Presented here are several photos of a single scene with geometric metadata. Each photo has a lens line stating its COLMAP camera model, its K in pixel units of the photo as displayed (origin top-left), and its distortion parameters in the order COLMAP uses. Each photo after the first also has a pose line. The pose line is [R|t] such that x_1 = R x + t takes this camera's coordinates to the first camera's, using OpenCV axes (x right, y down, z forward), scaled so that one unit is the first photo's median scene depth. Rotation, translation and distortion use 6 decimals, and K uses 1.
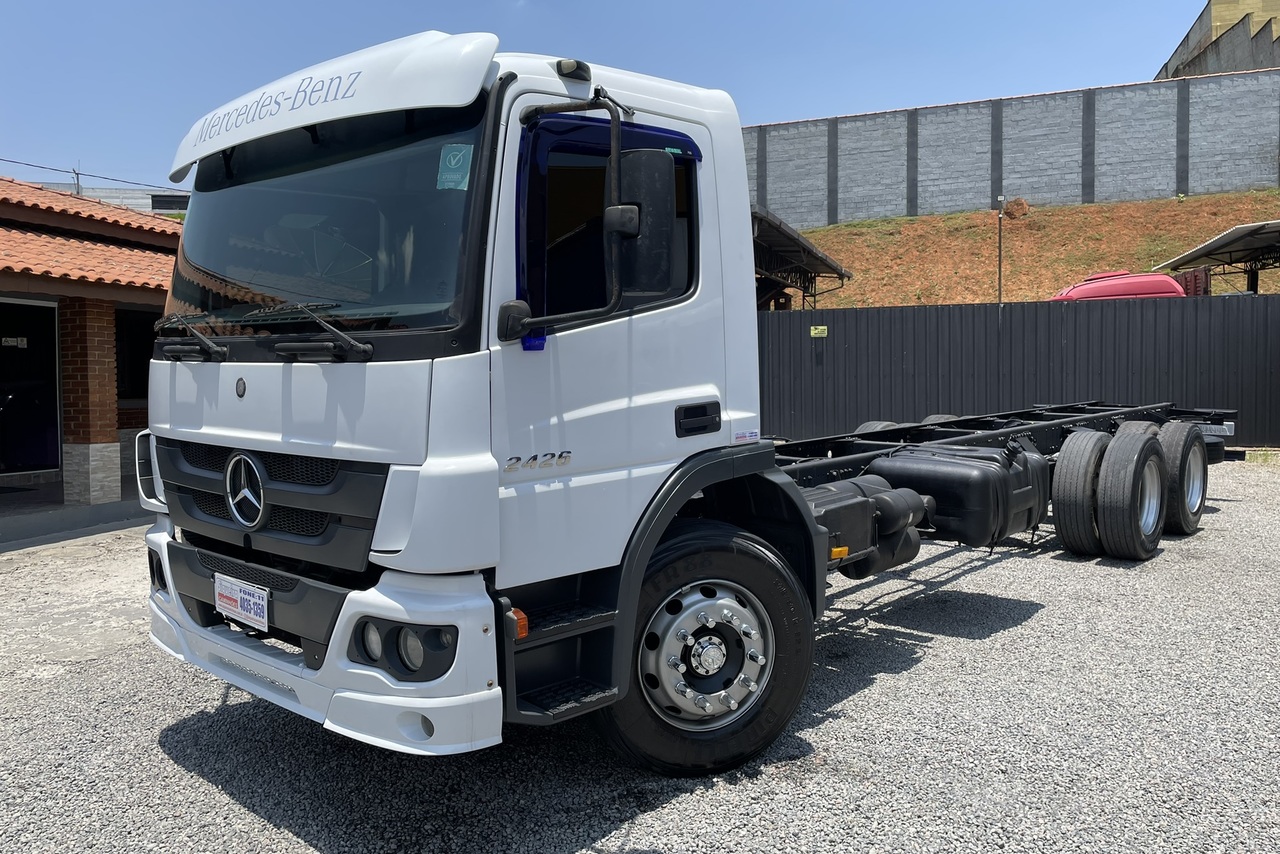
lens RADIAL K [[960.5, 0, 637.3], [0, 960.5, 424.4], [0, 0, 1]] dist [0.038045, -0.011369]
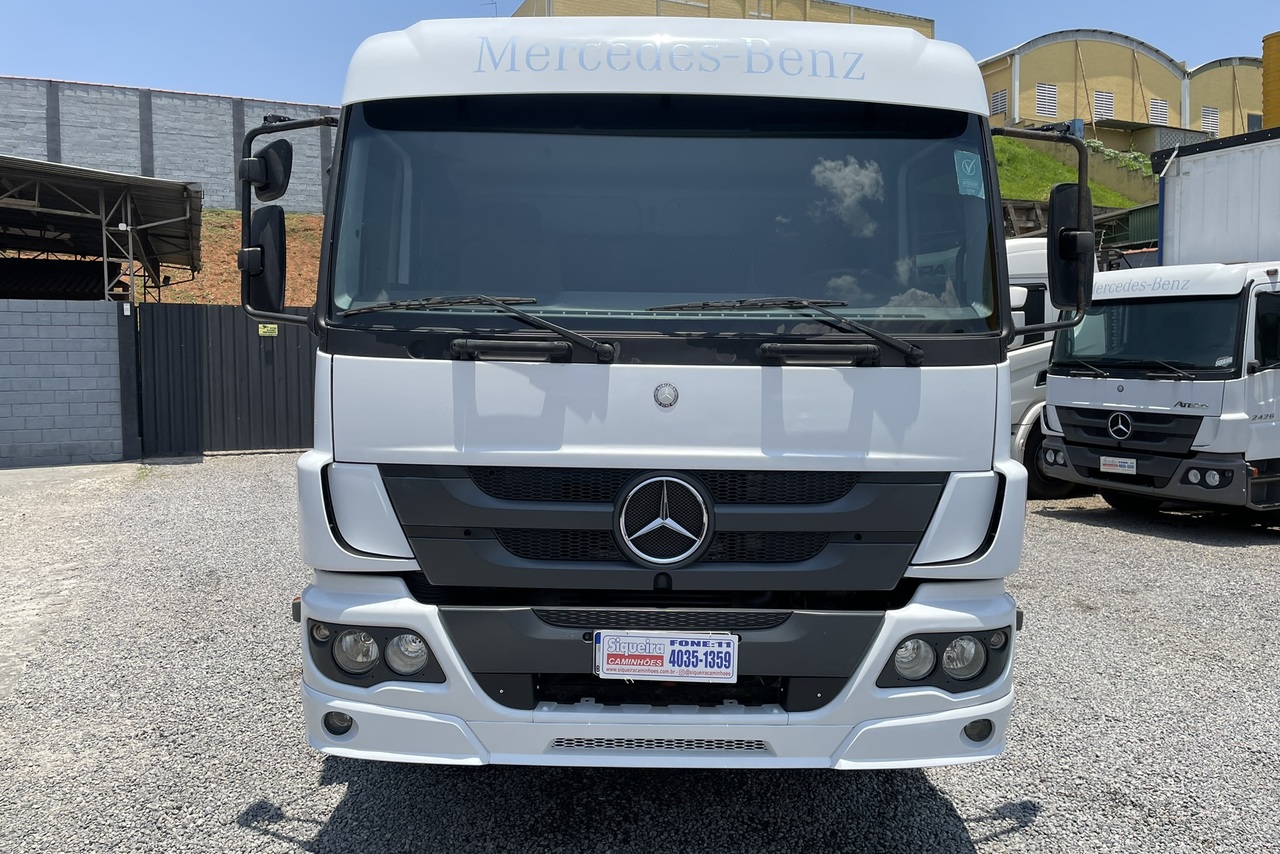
lens RADIAL K [[960.5, 0, 637.4], [0, 960.5, 424.3], [0, 0, 1]] dist [0.038045, -0.011369]
pose [[0.750085, -0.027290, 0.660778, -0.160555], [0.028867, 0.999547, 0.008512, -0.003462], [-0.660711, 0.012690, 0.750533, 0.067526]]
